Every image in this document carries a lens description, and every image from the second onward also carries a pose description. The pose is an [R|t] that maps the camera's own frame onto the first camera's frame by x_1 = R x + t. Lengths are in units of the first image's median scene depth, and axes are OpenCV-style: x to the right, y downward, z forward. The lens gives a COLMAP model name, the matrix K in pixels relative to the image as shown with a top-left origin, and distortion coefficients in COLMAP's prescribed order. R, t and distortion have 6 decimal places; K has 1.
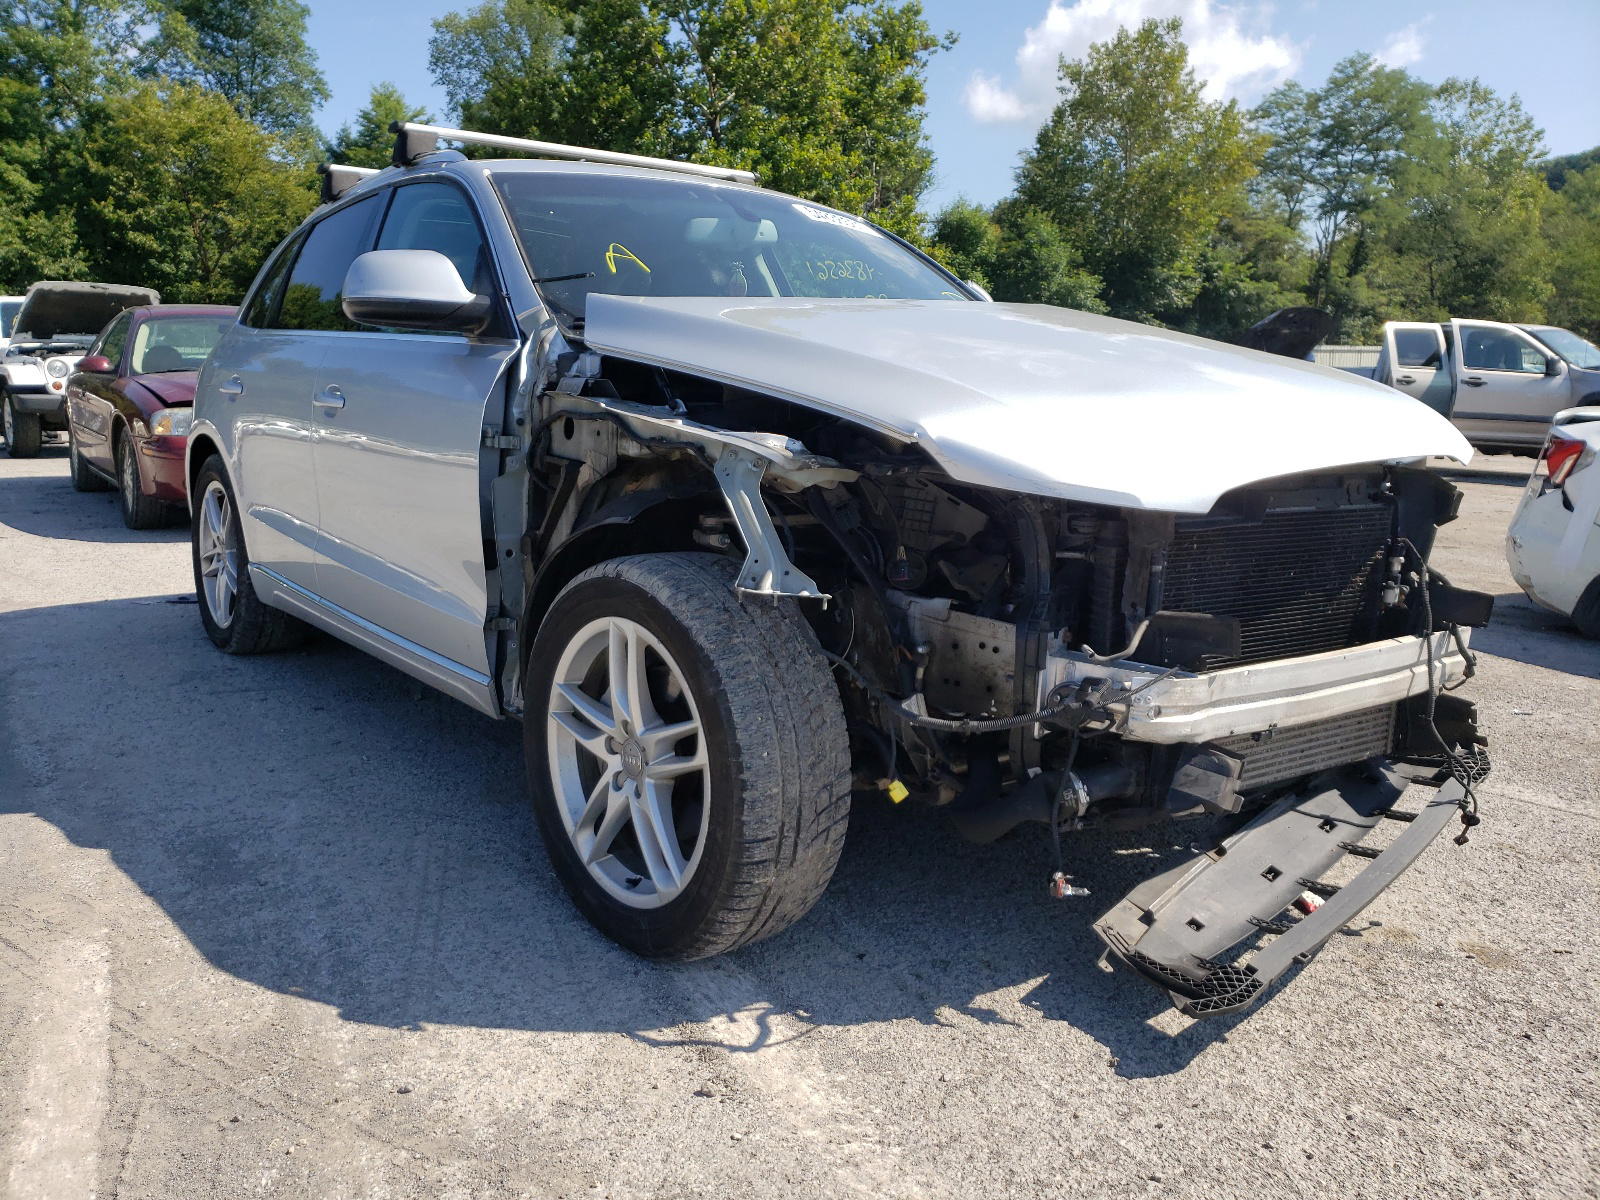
lens RADIAL K [[1227.9, 0, 800.0], [0, 1227.9, 600.0], [0, 0, 1]] dist [0.006268, 0.011227]
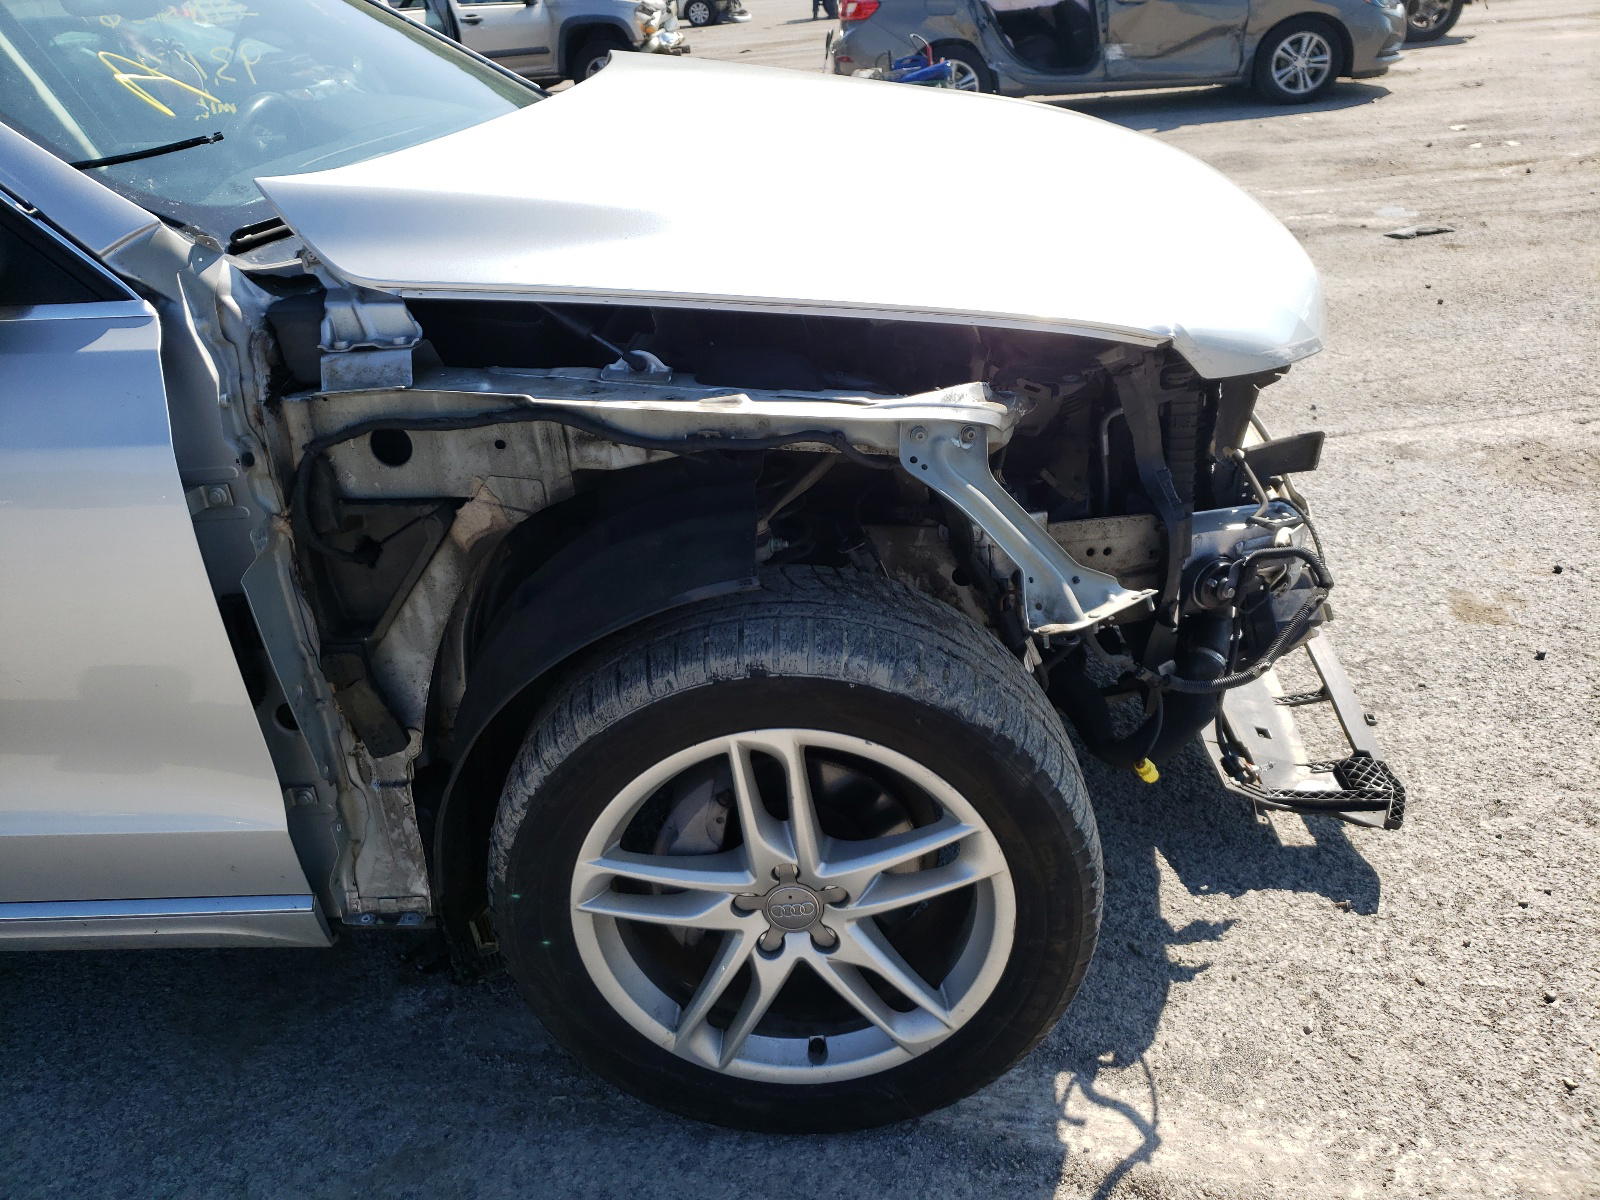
lens RADIAL K [[1227.9, 0, 800.0], [0, 1227.9, 600.0], [0, 0, 1]] dist [0.006268, 0.011227]
pose [[0.686672, -0.403531, 0.604685, -0.511032], [0.233421, 0.910135, 0.342301, -0.269862], [-0.688474, -0.093902, 0.719157, 0.580364]]
